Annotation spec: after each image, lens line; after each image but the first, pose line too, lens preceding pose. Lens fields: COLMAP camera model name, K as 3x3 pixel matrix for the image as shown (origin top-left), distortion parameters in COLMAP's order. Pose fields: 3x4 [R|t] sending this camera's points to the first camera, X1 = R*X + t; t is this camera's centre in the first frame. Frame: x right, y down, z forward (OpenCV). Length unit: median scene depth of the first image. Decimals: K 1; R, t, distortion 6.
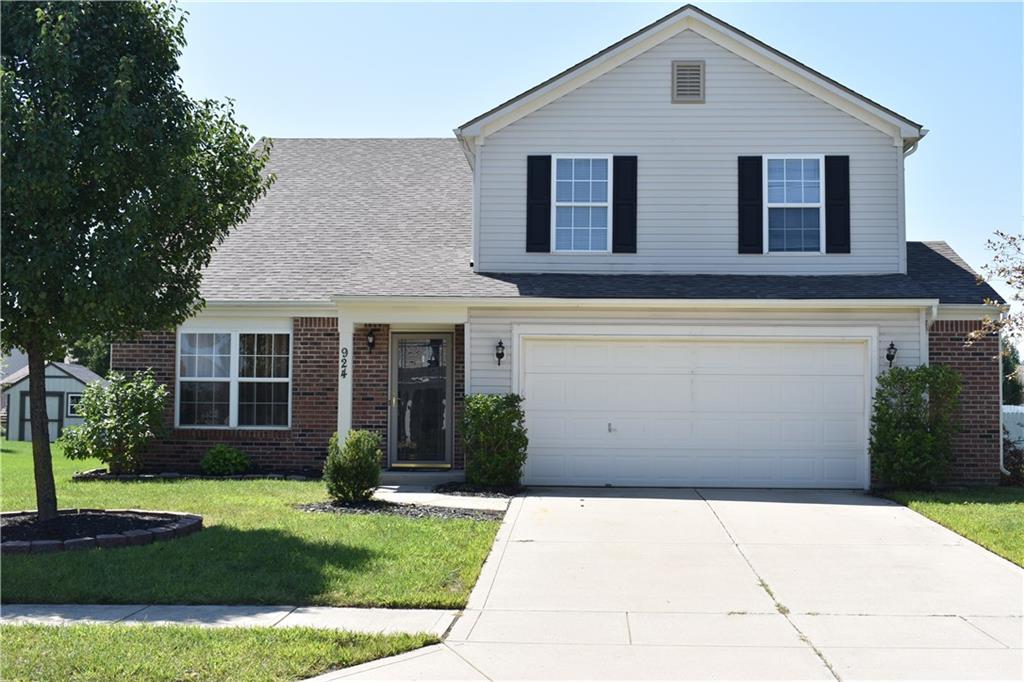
lens RADIAL K [[1265.6, 0, 512.0], [0, 1265.6, 341.0], [0, 0, 1]] dist [0.002806, 0.004121]
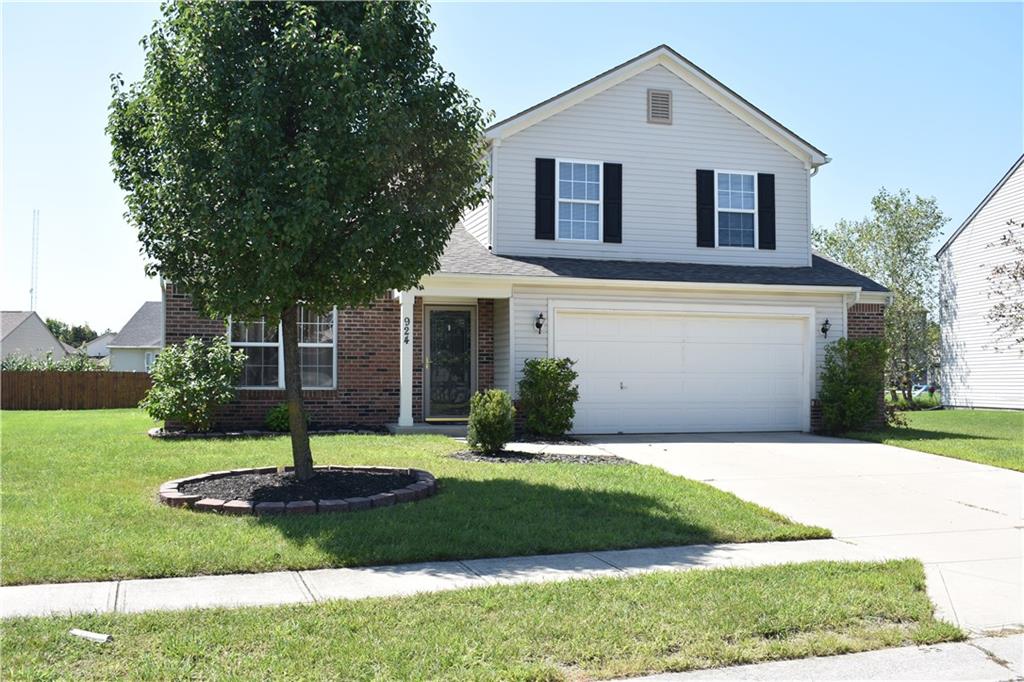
lens RADIAL K [[1022.4, 0, 512.0], [0, 1022.4, 341.0], [0, 0, 1]] dist [-0.025181, -0.003441]
pose [[0.946076, 0.006225, 0.323885, -0.323469], [-0.014800, 0.999602, 0.024019, 0.002954], [-0.323606, -0.027517, 0.945792, 0.095505]]
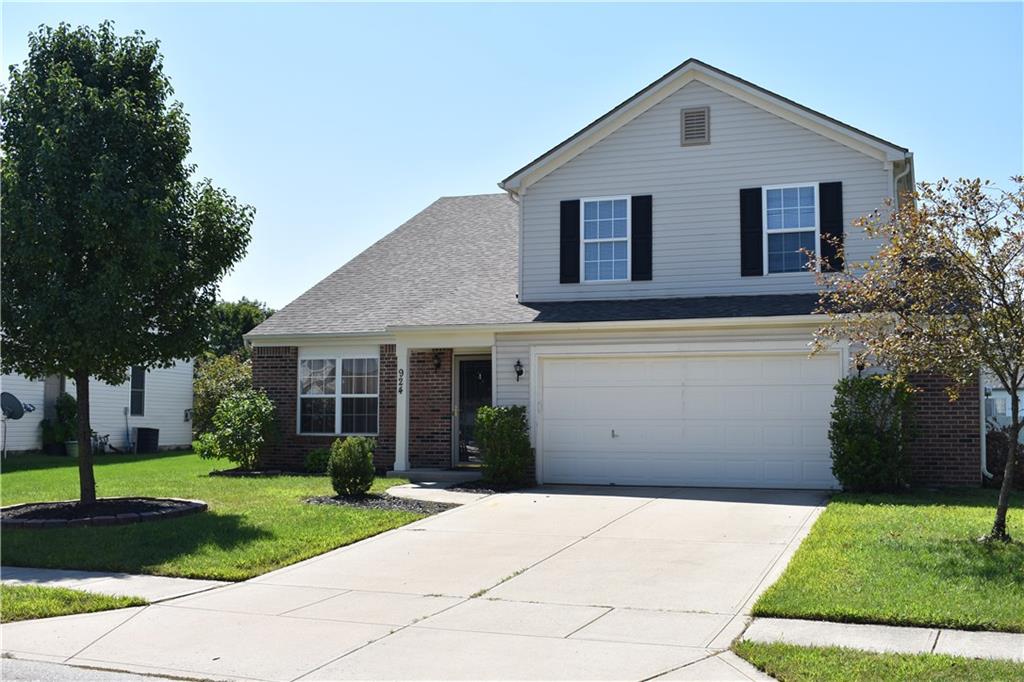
lens RADIAL K [[1089.1, 0, 512.0], [0, 1089.1, 341.0], [0, 0, 1]] dist [-0.017754, -0.015578]
pose [[0.952282, -0.028748, -0.303862, 0.275524], [0.024125, 0.999529, -0.018958, 0.000839], [0.304264, 0.010723, 0.952527, 0.029370]]
